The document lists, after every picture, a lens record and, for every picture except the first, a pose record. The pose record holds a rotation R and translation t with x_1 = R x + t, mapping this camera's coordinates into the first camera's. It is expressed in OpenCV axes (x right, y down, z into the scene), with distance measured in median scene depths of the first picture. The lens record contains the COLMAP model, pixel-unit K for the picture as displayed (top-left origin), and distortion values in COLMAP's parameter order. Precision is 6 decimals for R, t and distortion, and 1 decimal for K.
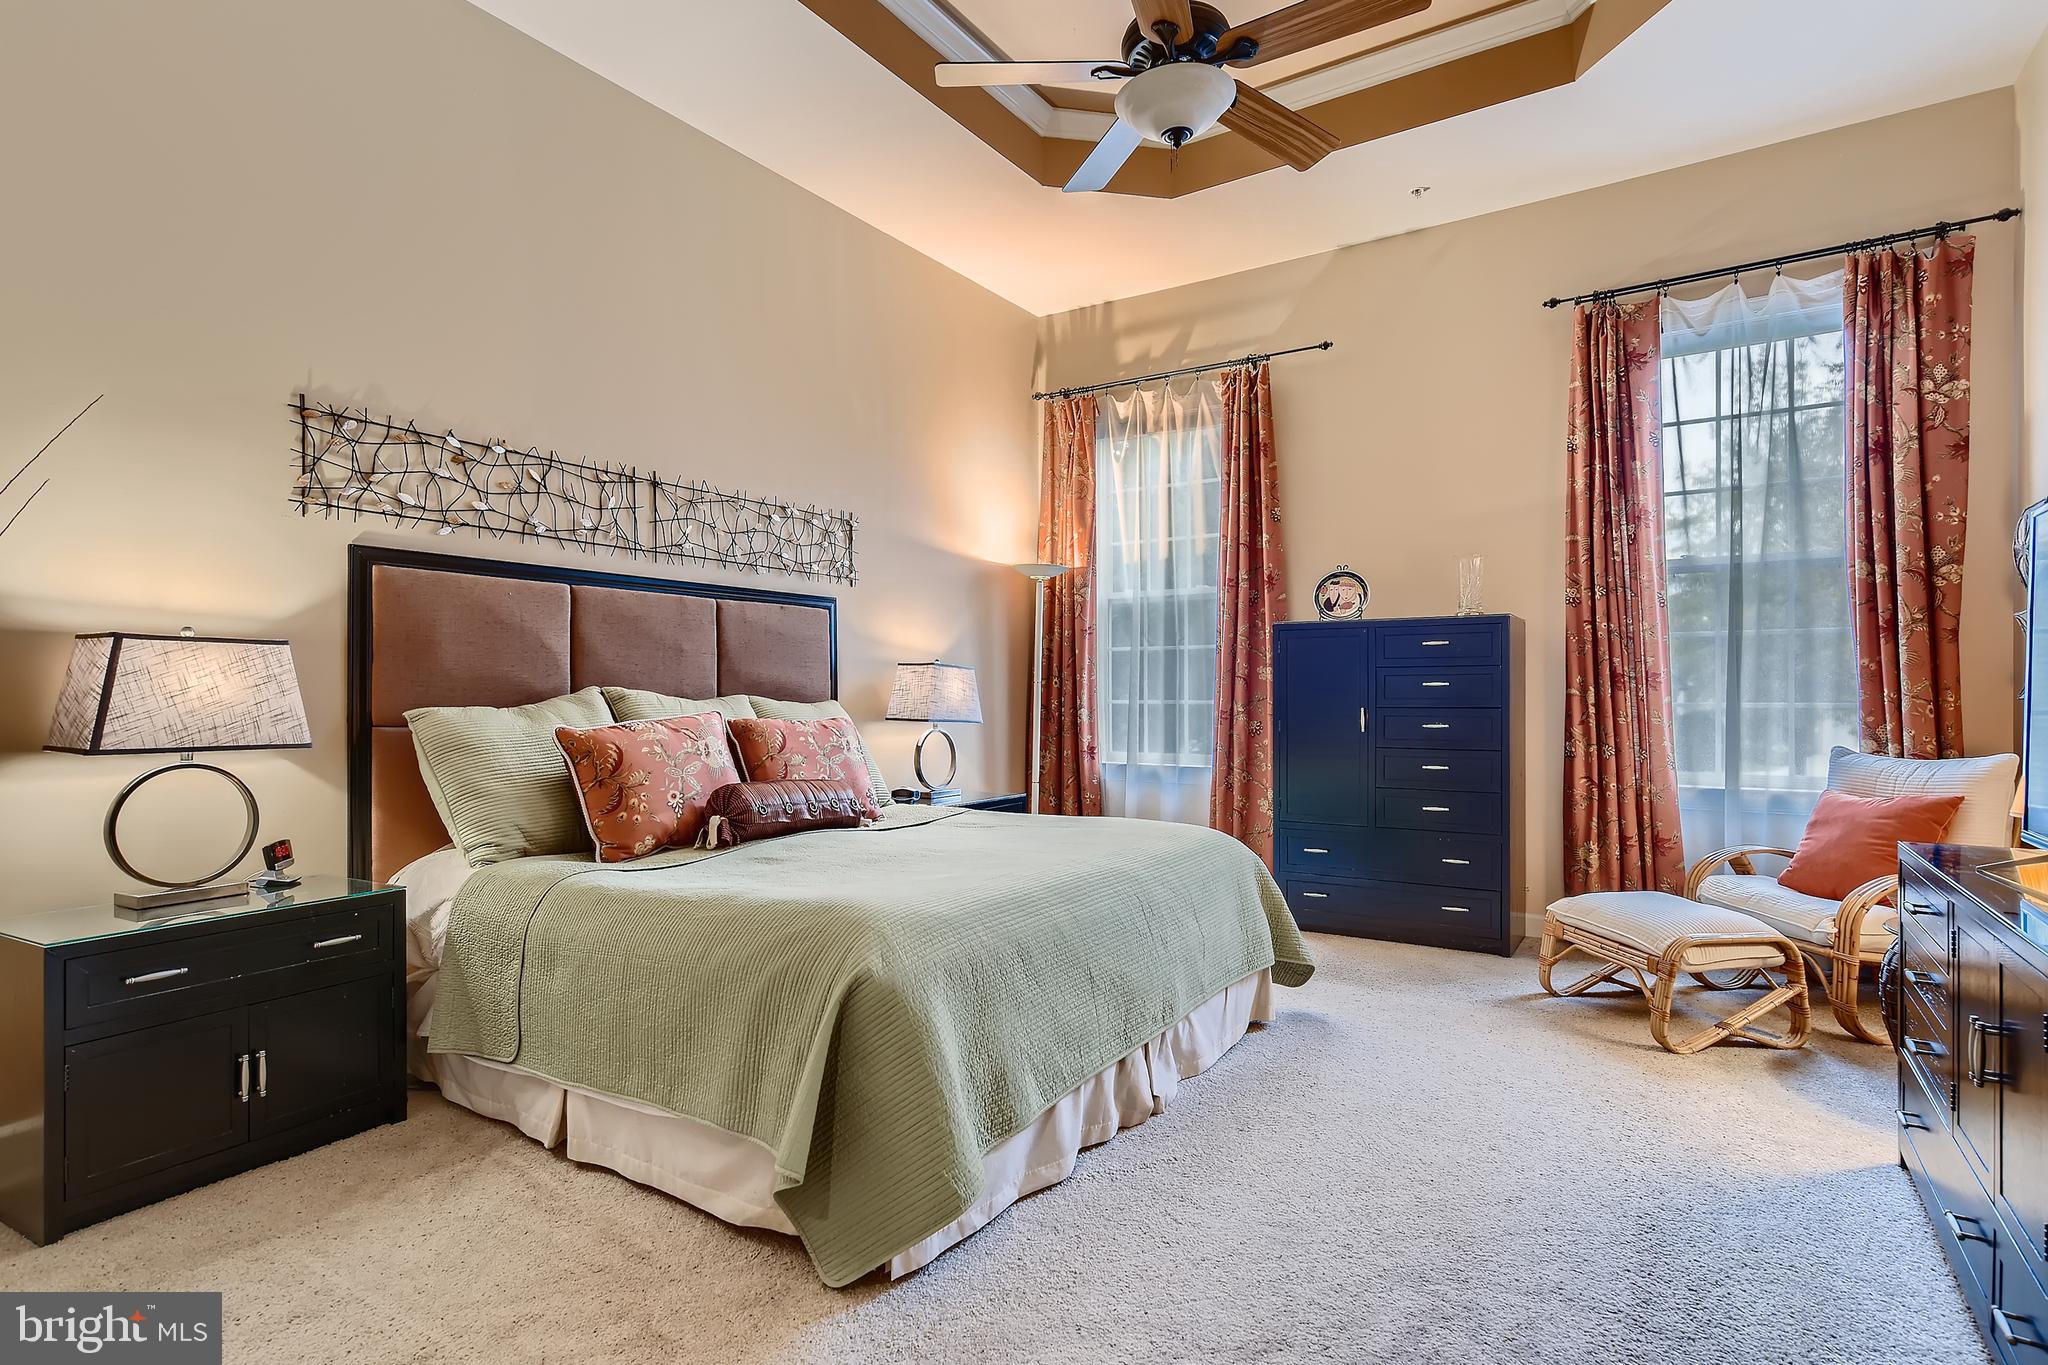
lens RADIAL K [[1040.4, 0, 1024.0], [0, 1040.4, 684.2], [0, 0, 1]] dist [-0.000901, 0.005492]
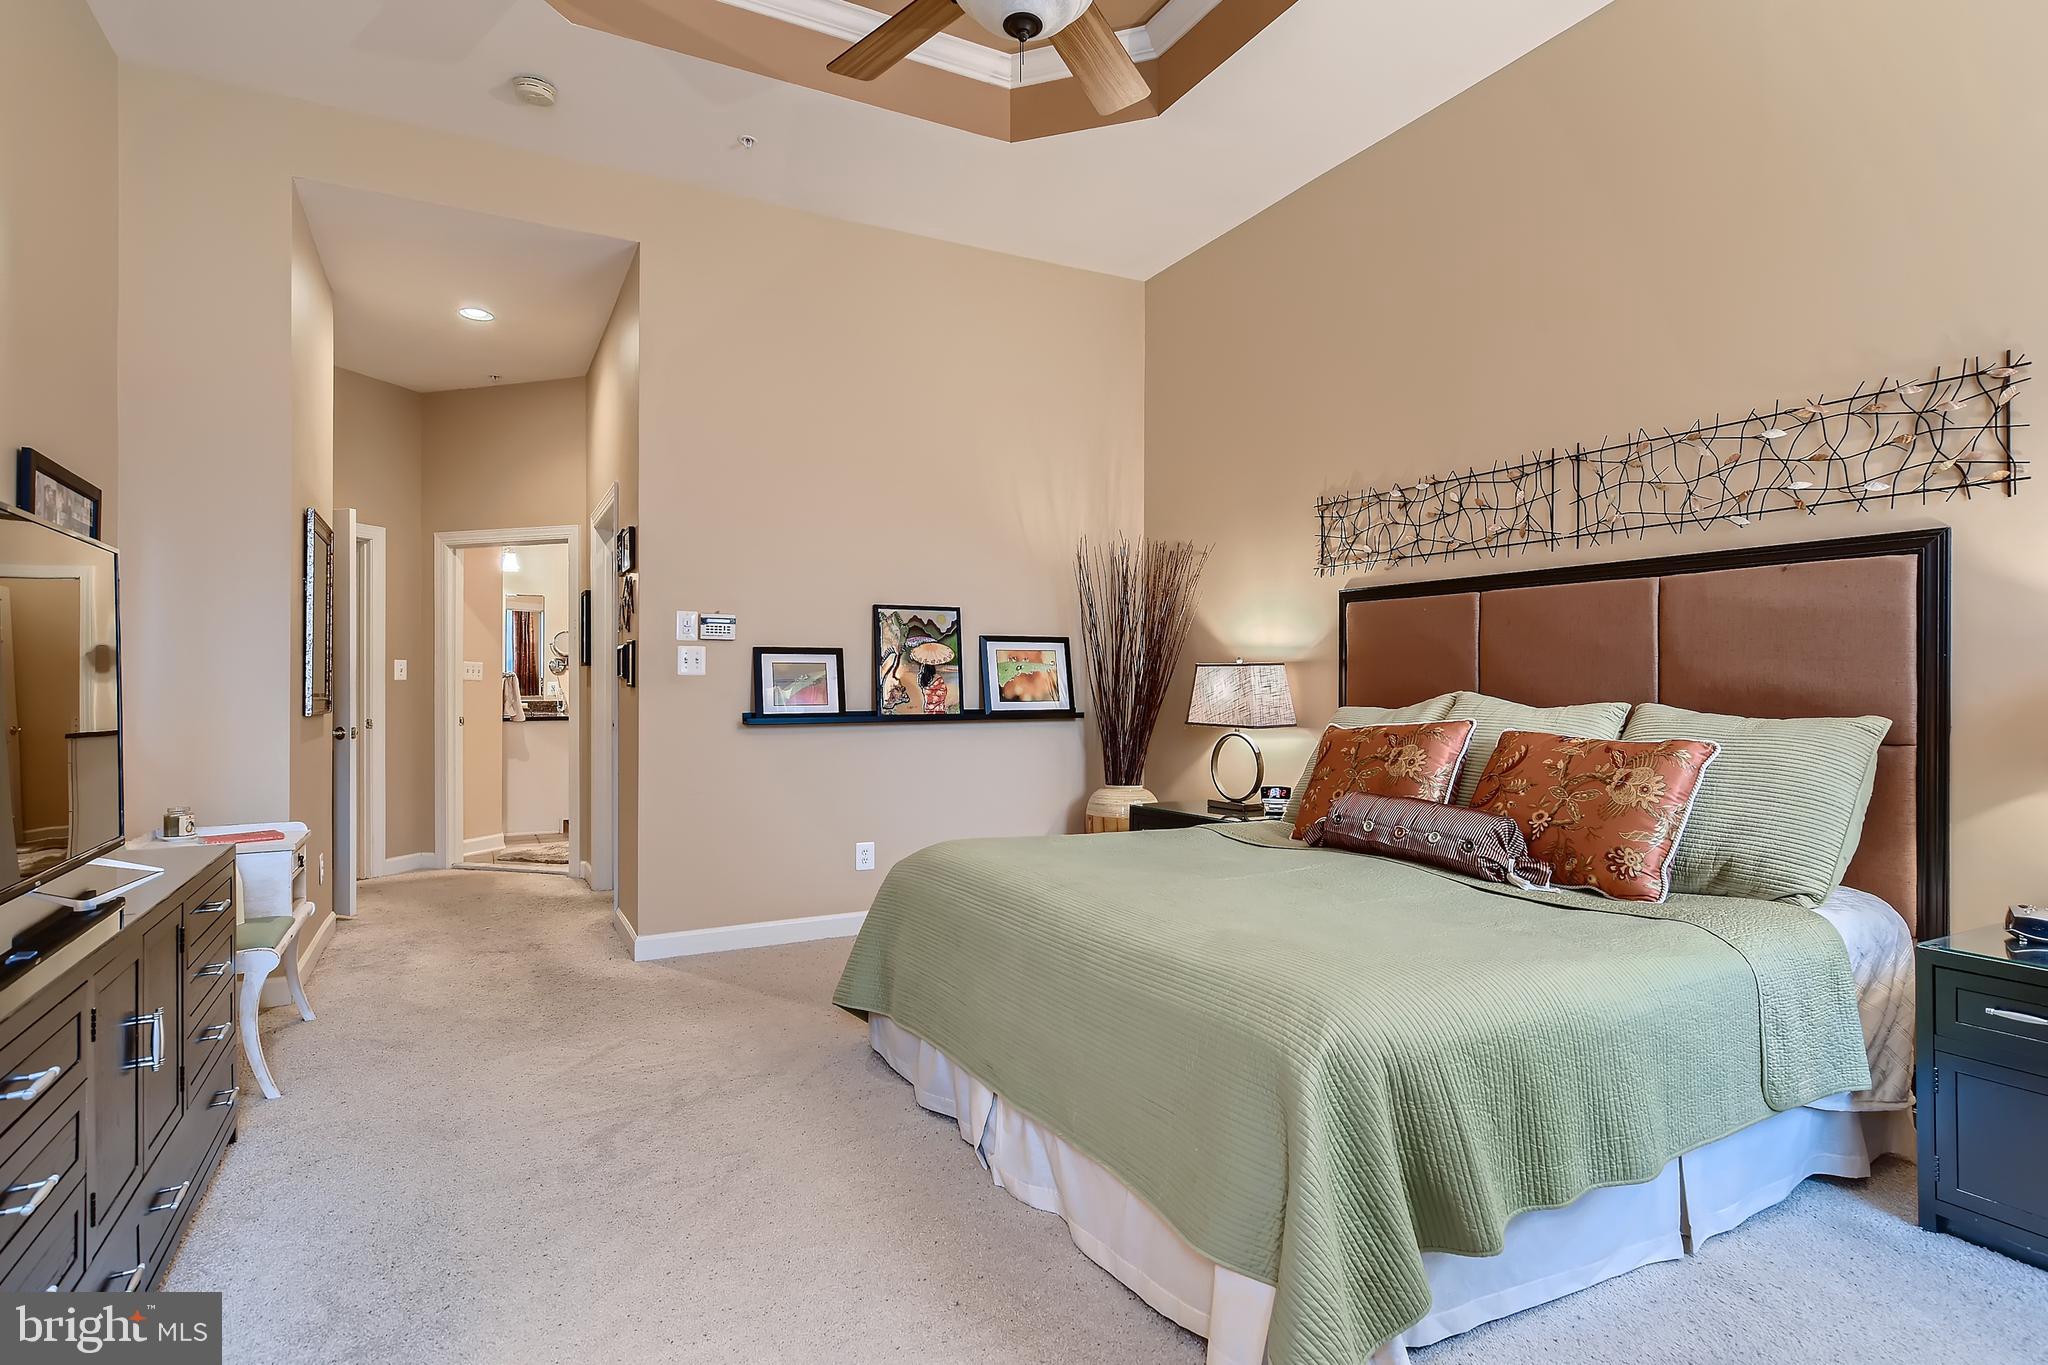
lens RADIAL K [[1040.4, 0, 1023.6], [0, 1040.4, 682.2], [0, 0, 1]] dist [-0.000901, 0.005492]
pose [[-0.480255, 0.001014, -0.877128, 0.664888], [0.007265, 0.999970, -0.002822, -0.006967], [0.877099, -0.007727, -0.480248, 1.070448]]
